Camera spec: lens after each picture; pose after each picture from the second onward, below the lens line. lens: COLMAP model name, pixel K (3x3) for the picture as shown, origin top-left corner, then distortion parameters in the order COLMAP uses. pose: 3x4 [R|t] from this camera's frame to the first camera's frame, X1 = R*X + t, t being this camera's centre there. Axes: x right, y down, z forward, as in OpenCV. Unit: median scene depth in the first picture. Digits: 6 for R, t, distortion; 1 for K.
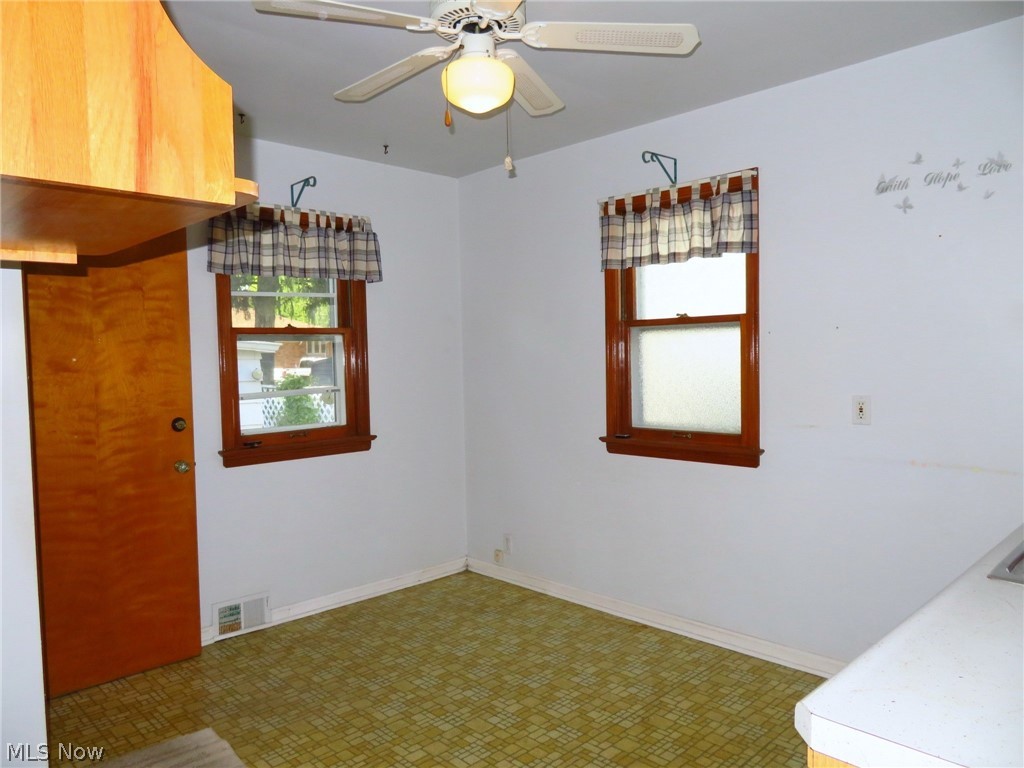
lens RADIAL K [[737.4, 0, 512.0], [0, 737.4, 384.0], [0, 0, 1]] dist [-0.001983, 0.007362]
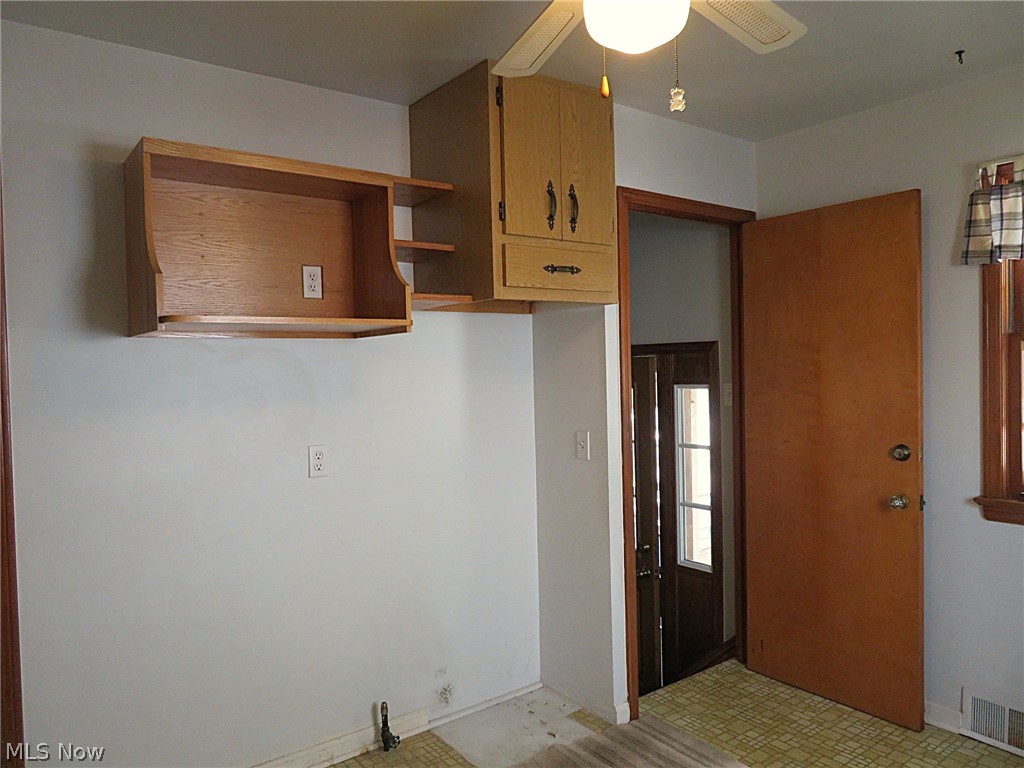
lens RADIAL K [[737.4, 0, 512.0], [0, 737.4, 384.0], [0, 0, 1]] dist [-0.001983, 0.007362]
pose [[-0.115781, 0.047940, -0.992117, 0.478792], [-0.015160, 0.998633, 0.050024, -0.065221], [0.993159, 0.020833, -0.114896, 0.691500]]
